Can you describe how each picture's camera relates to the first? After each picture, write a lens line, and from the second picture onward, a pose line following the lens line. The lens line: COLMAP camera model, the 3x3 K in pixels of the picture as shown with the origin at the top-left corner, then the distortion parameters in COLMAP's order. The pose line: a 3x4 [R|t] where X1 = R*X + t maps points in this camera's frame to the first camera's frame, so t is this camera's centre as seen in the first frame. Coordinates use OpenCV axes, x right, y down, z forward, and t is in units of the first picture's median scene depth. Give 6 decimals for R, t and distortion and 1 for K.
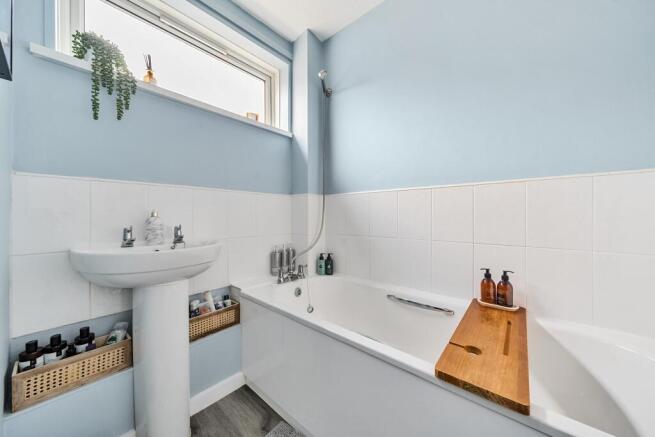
lens RADIAL K [[226.1, 0, 326.6], [0, 226.1, 216.7], [0, 0, 1]] dist [-0.003385, -0.000210]
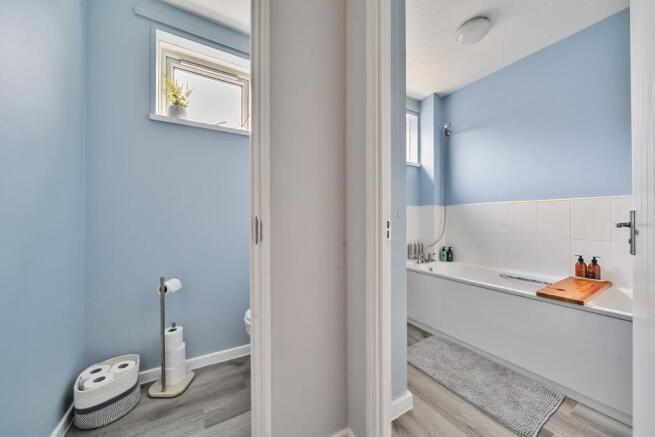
lens RADIAL K [[226.1, 0, 331.0], [0, 226.1, 221.4], [0, 0, 1]] dist [-0.003385, -0.000210]
pose [[0.950521, -0.001728, -0.310656, -0.260471], [0.005326, 0.999928, 0.010733, -0.017794], [0.310615, -0.011857, 0.950462, -0.596150]]
